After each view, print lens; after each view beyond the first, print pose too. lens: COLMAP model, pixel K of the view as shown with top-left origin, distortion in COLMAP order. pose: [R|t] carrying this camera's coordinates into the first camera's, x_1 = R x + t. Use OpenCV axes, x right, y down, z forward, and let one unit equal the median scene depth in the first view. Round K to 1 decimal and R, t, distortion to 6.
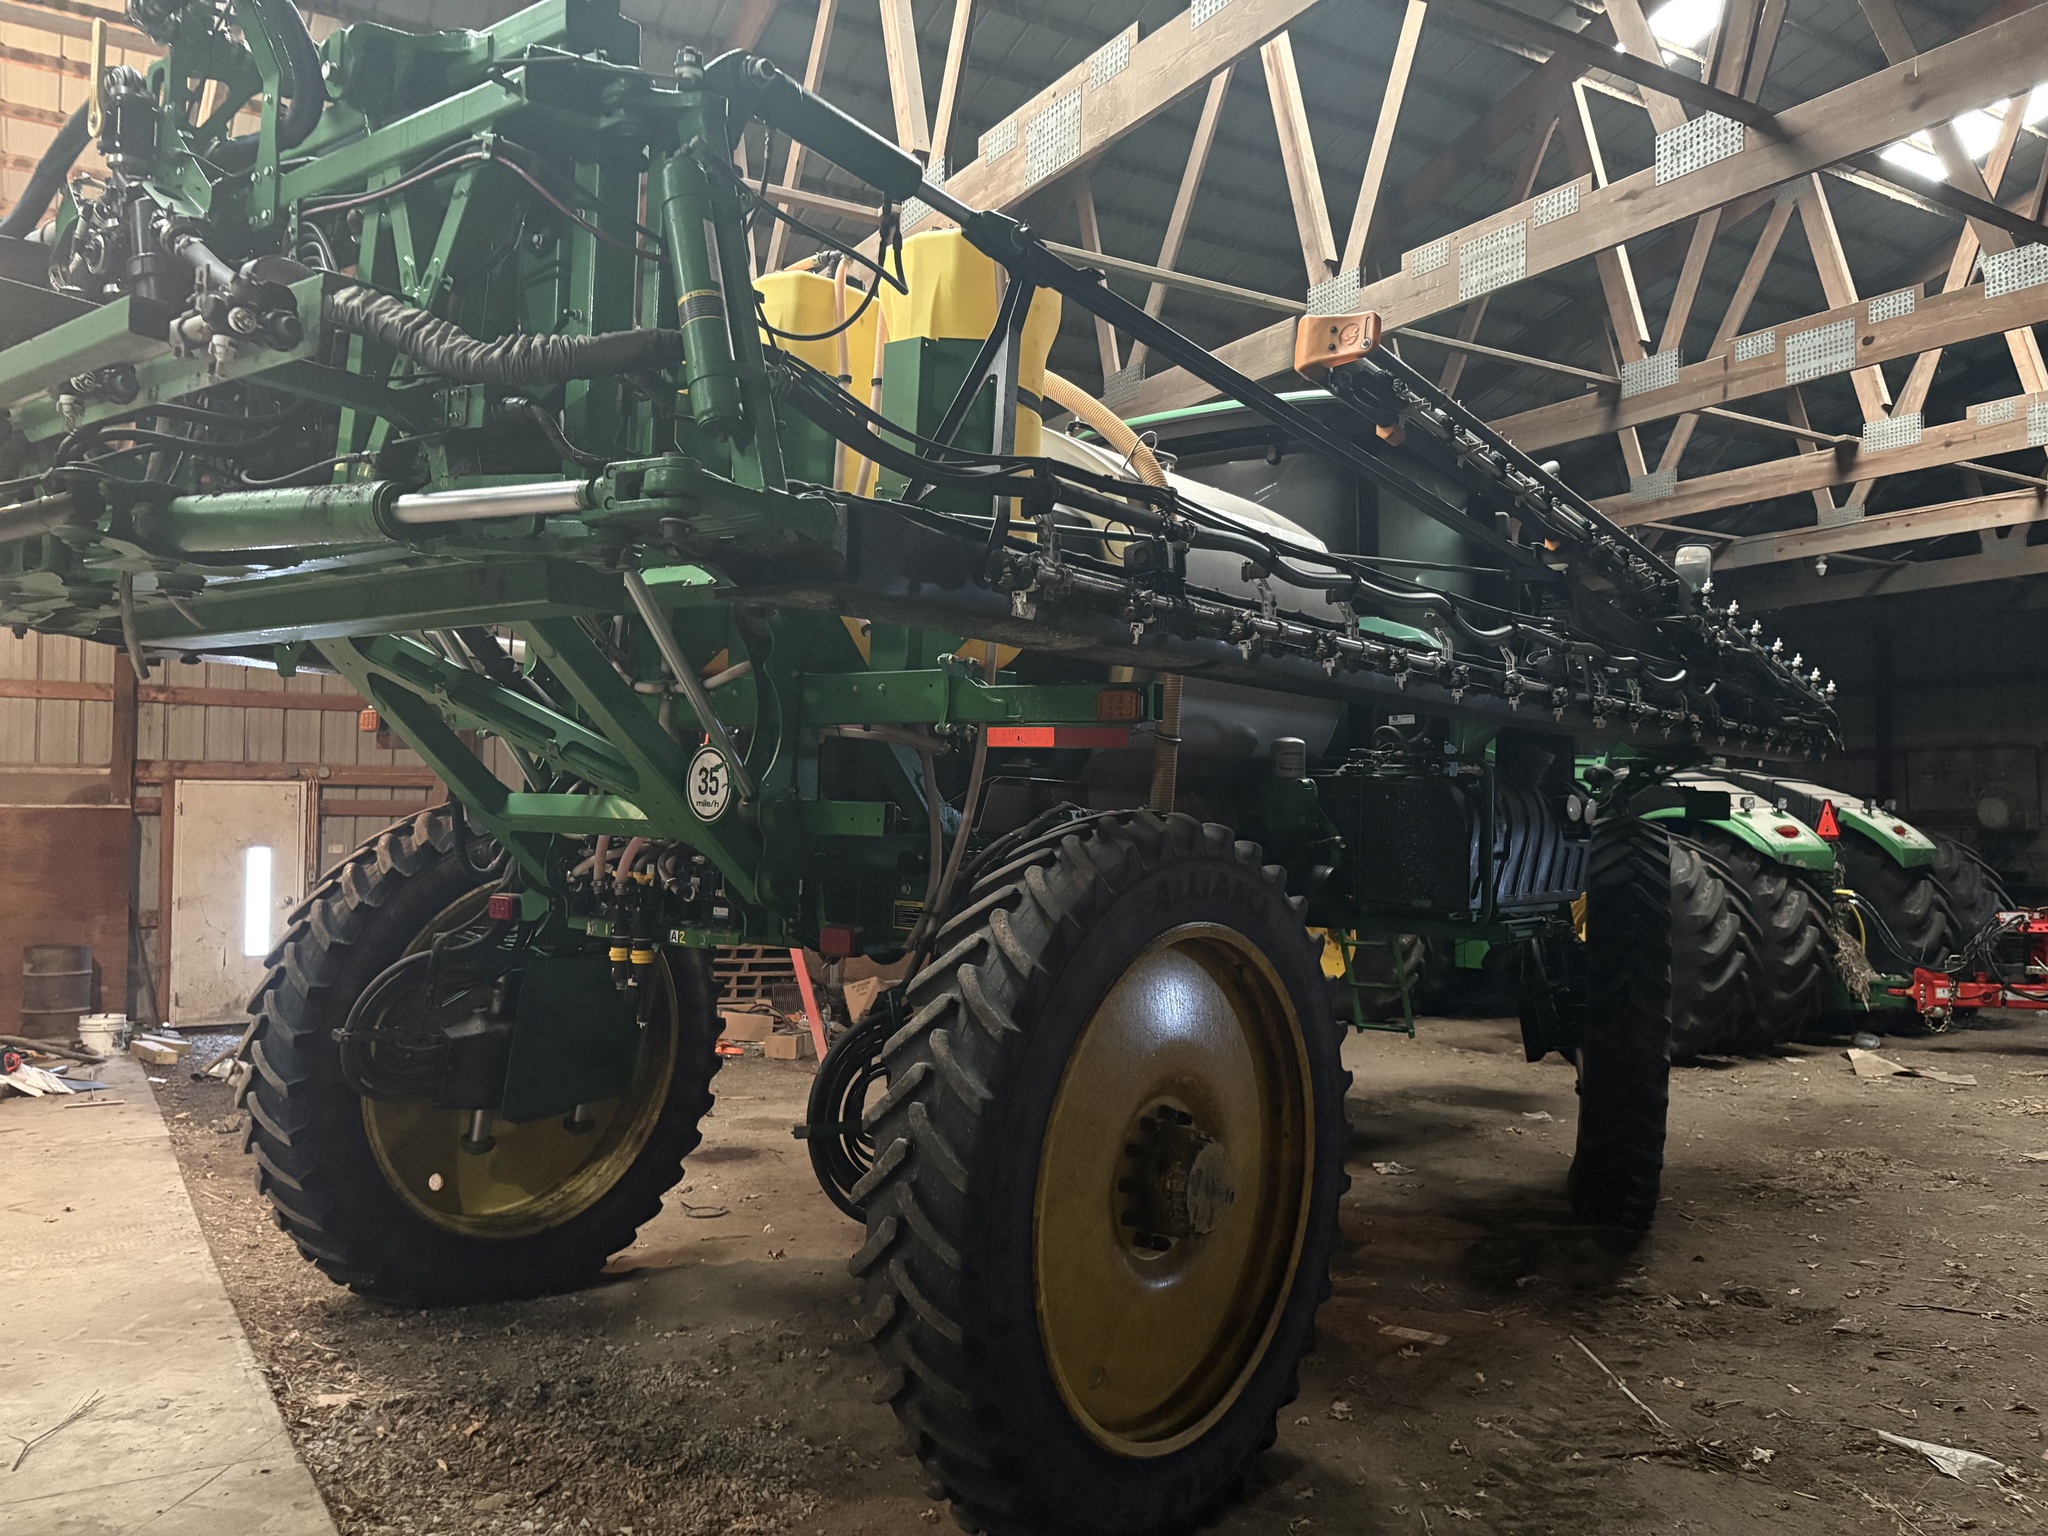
lens RADIAL K [[1558.7, 0, 1021.9], [0, 1558.7, 677.1], [0, 0, 1]] dist [0.006086, -0.001006]
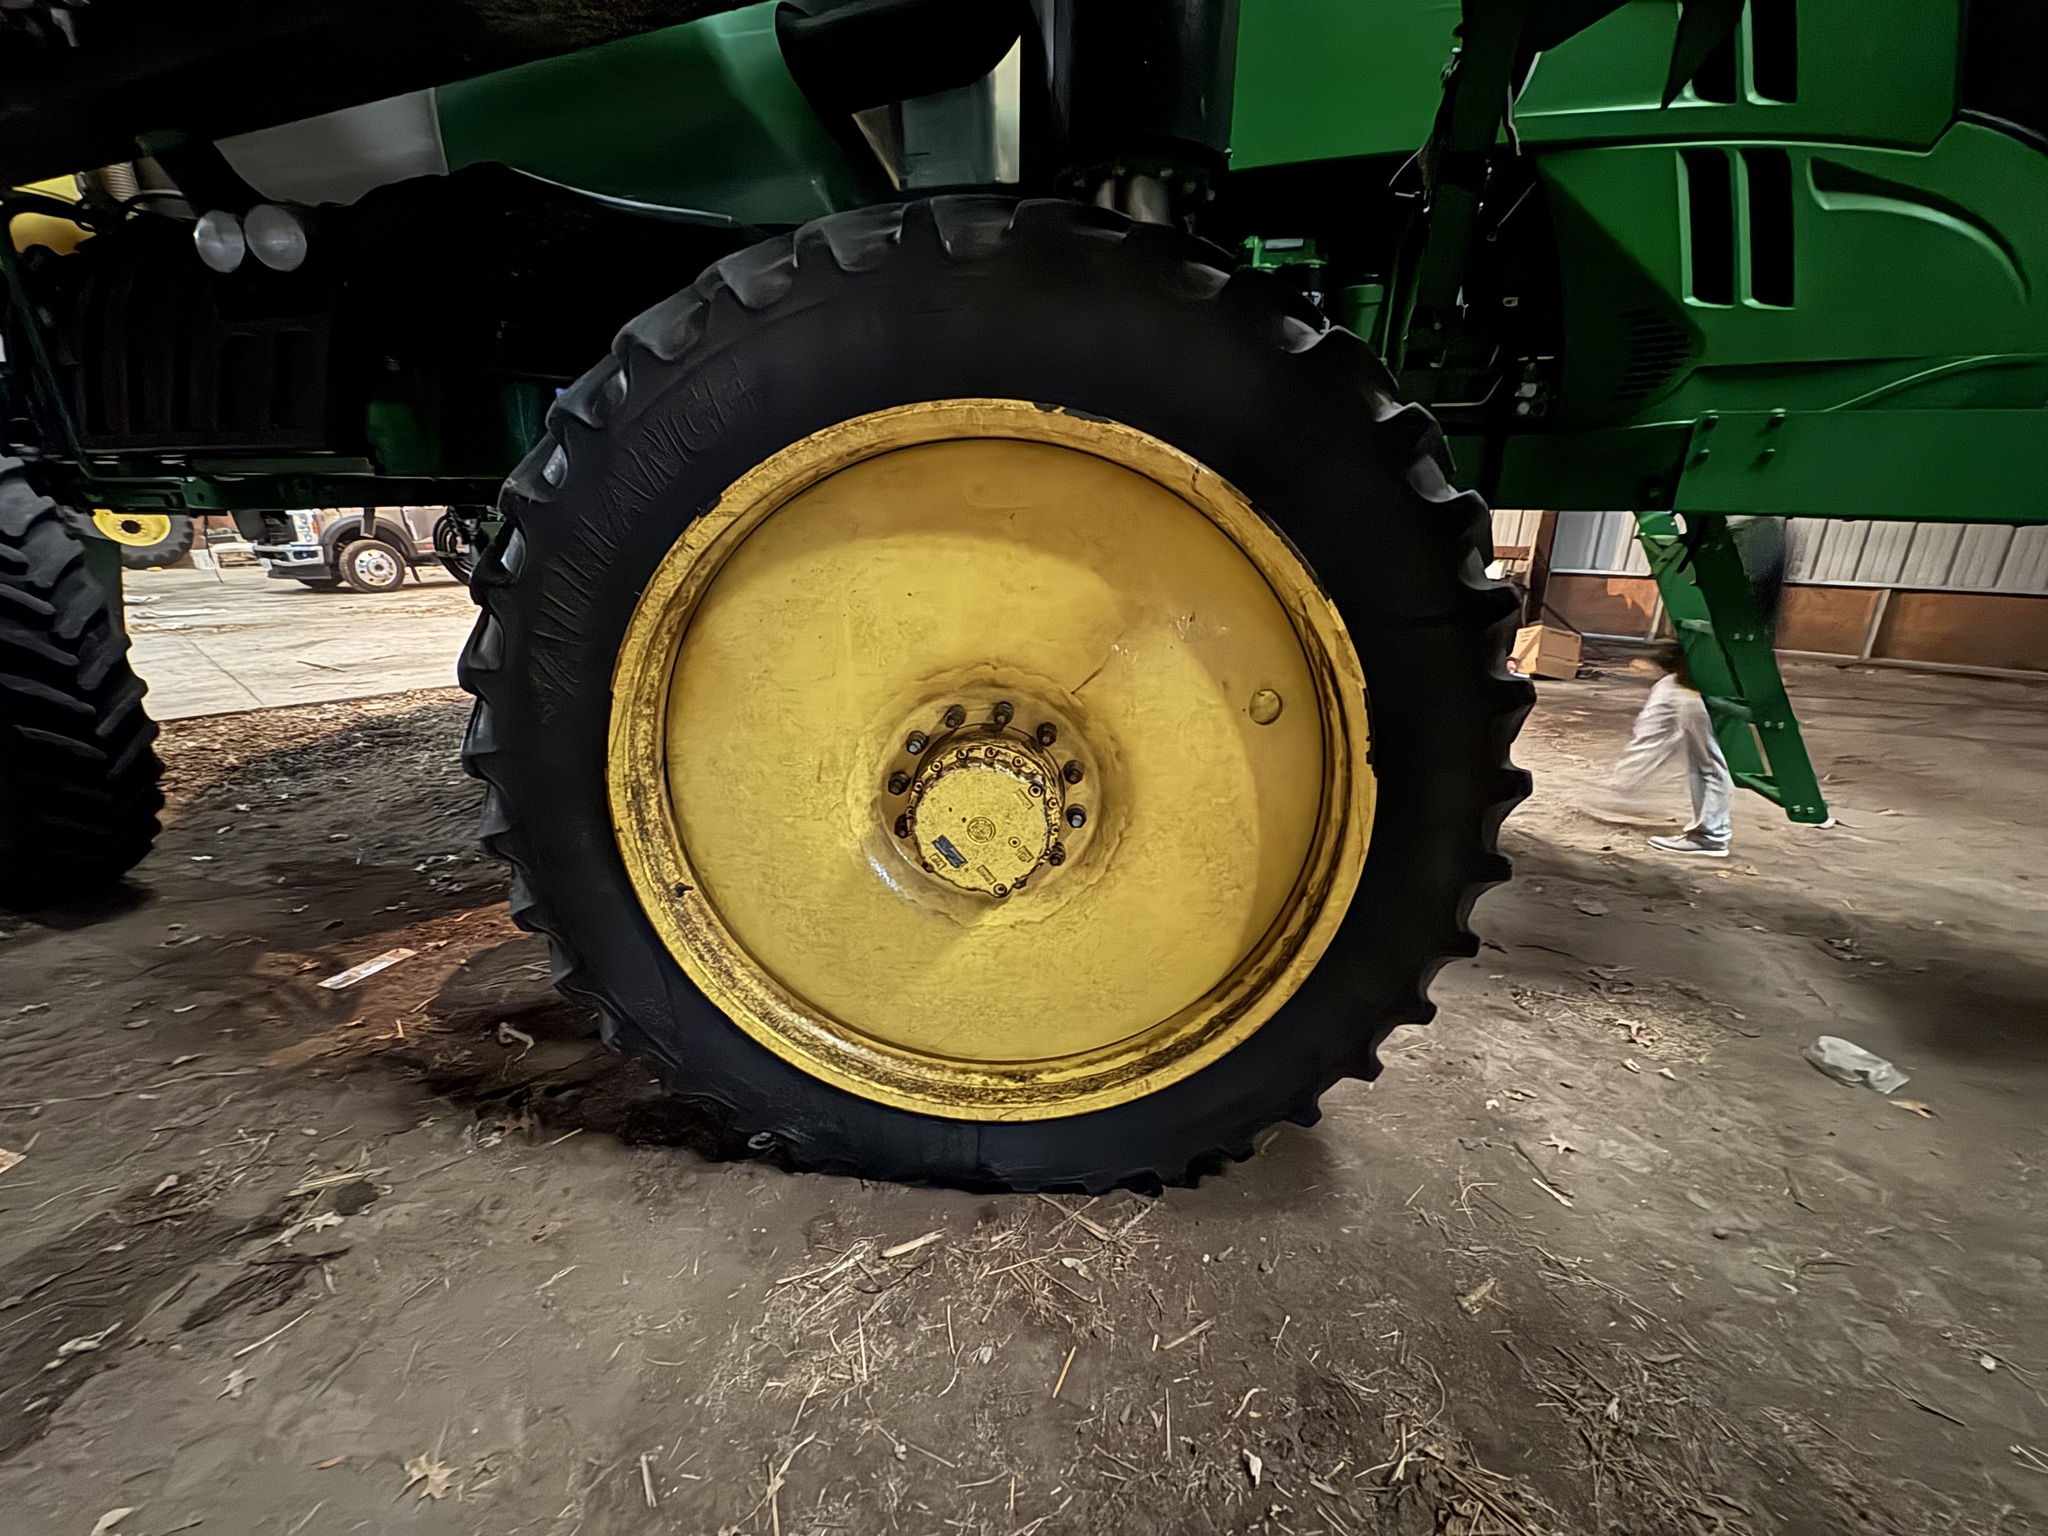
lens RADIAL K [[819.8, 0, 1021.6], [0, 819.8, 768.6], [0, 0, 1]] dist [-0.000525, 0.000257]
pose [[0.294639, 0.283979, -0.912438, 0.561447], [0.081857, 0.943815, 0.320177, 0.146745], [0.952096, -0.169026, 0.254839, 0.934922]]
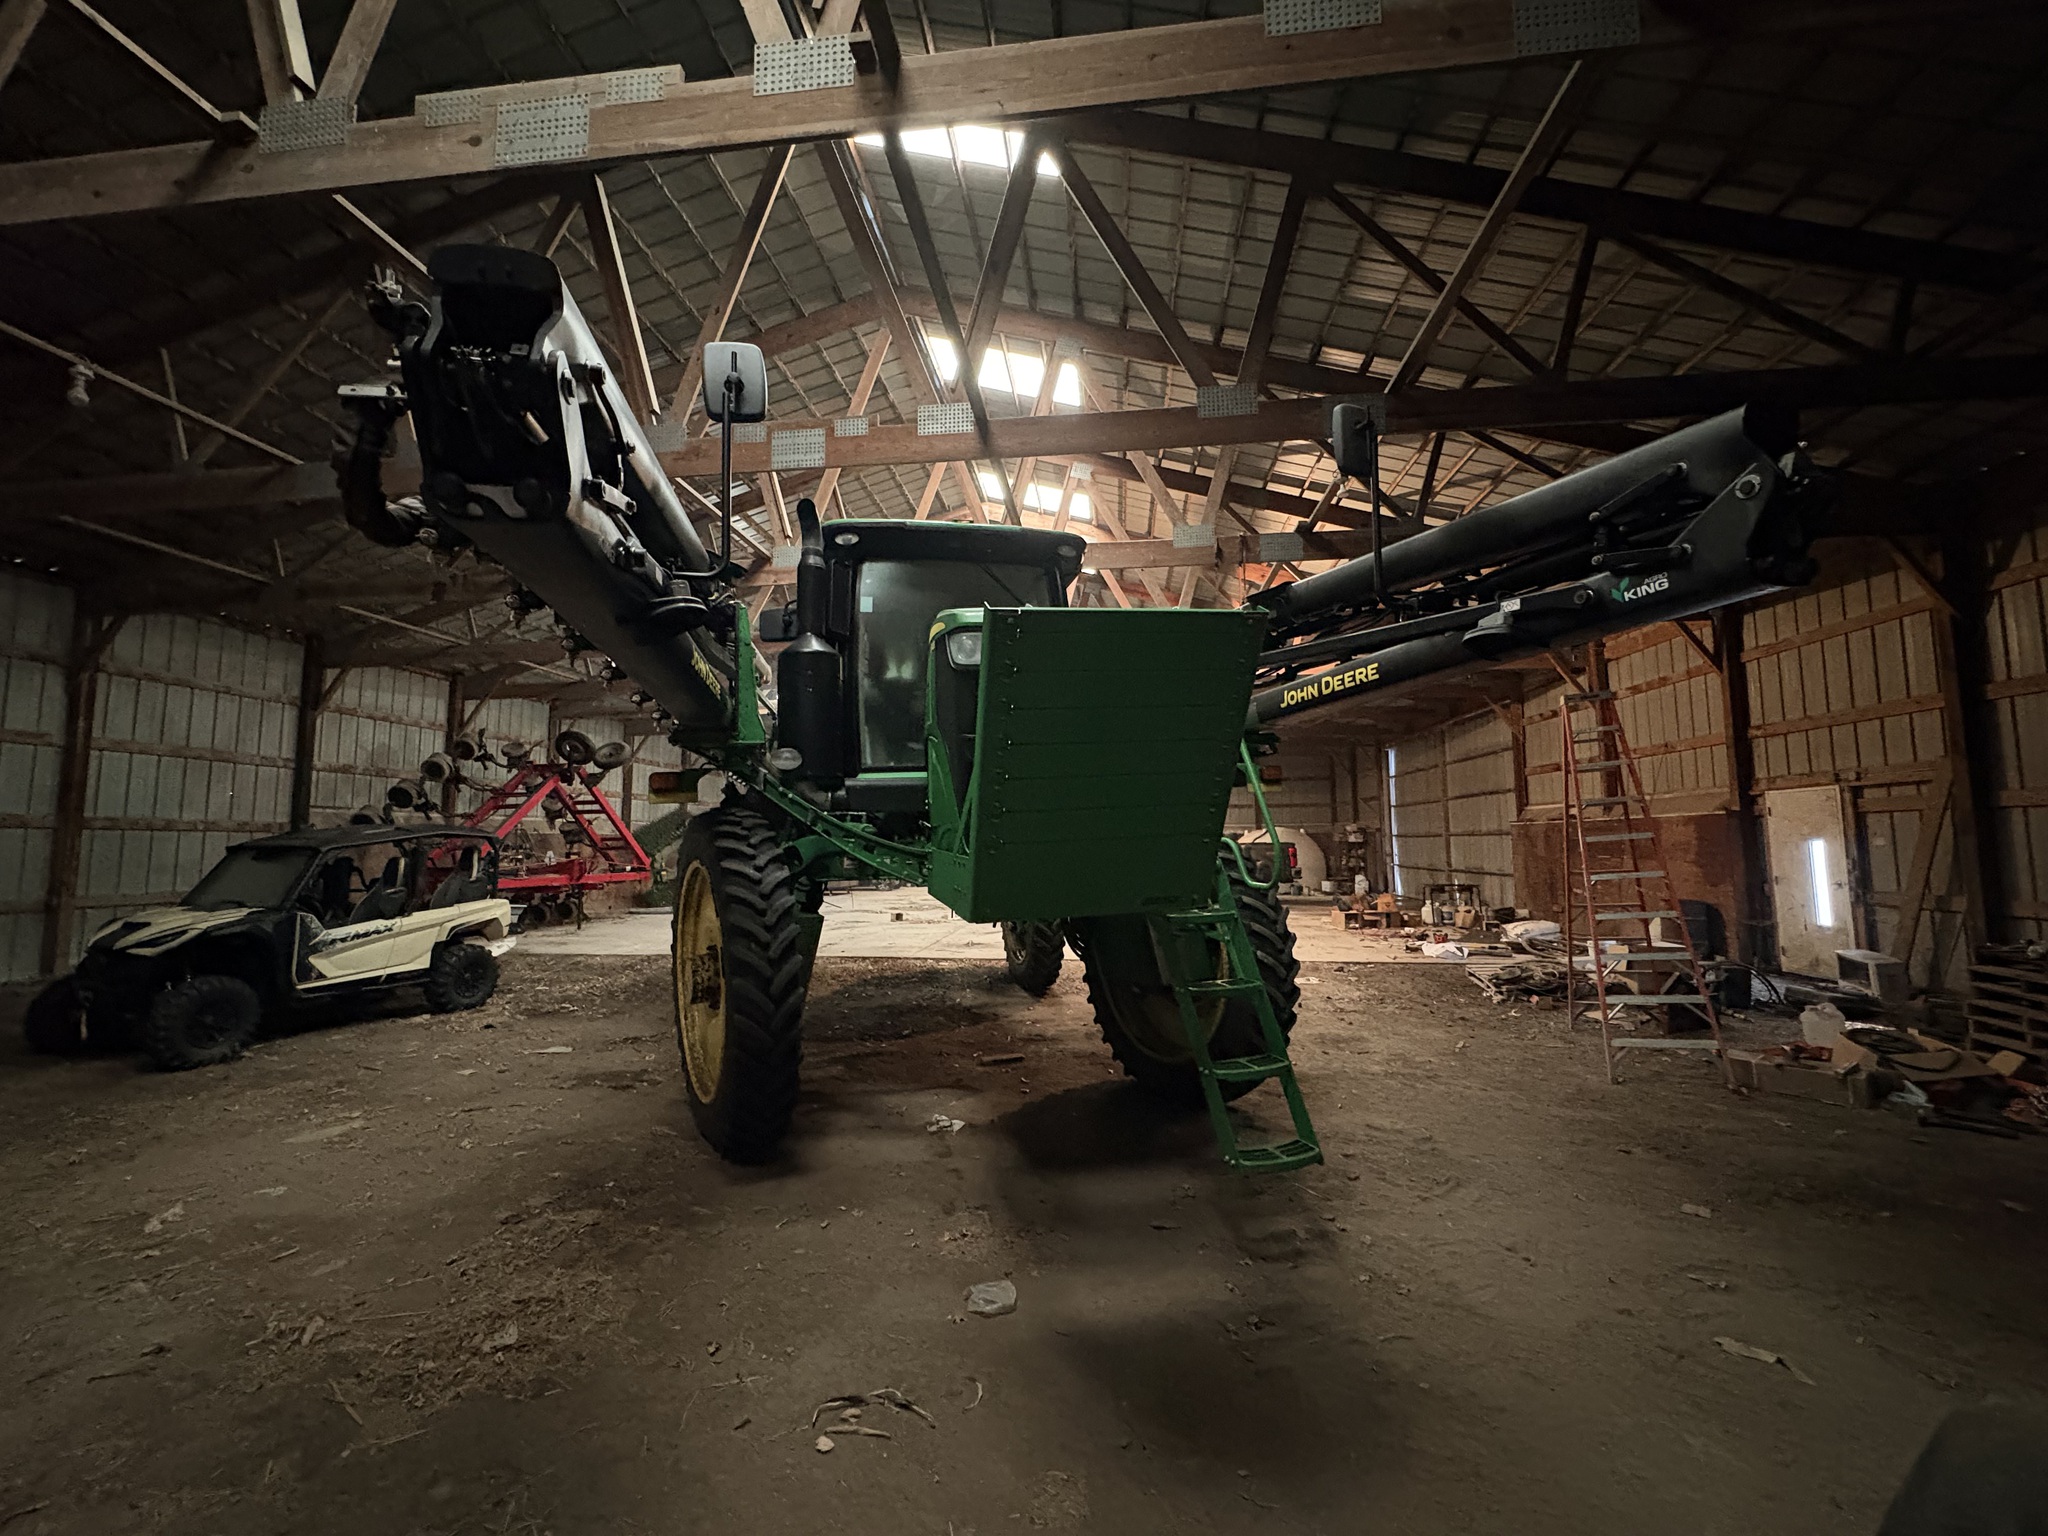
lens RADIAL K [[818.3, 0, 1017.3], [0, 818.3, 768.4], [0, 0, 1]] dist [-0.000588, 0.000585]
pose [[-0.624862, -0.069816, -0.777608, 0.724564], [0.077795, 0.985469, -0.150993, 0.172904], [0.776850, -0.154844, -0.610350, 1.547758]]
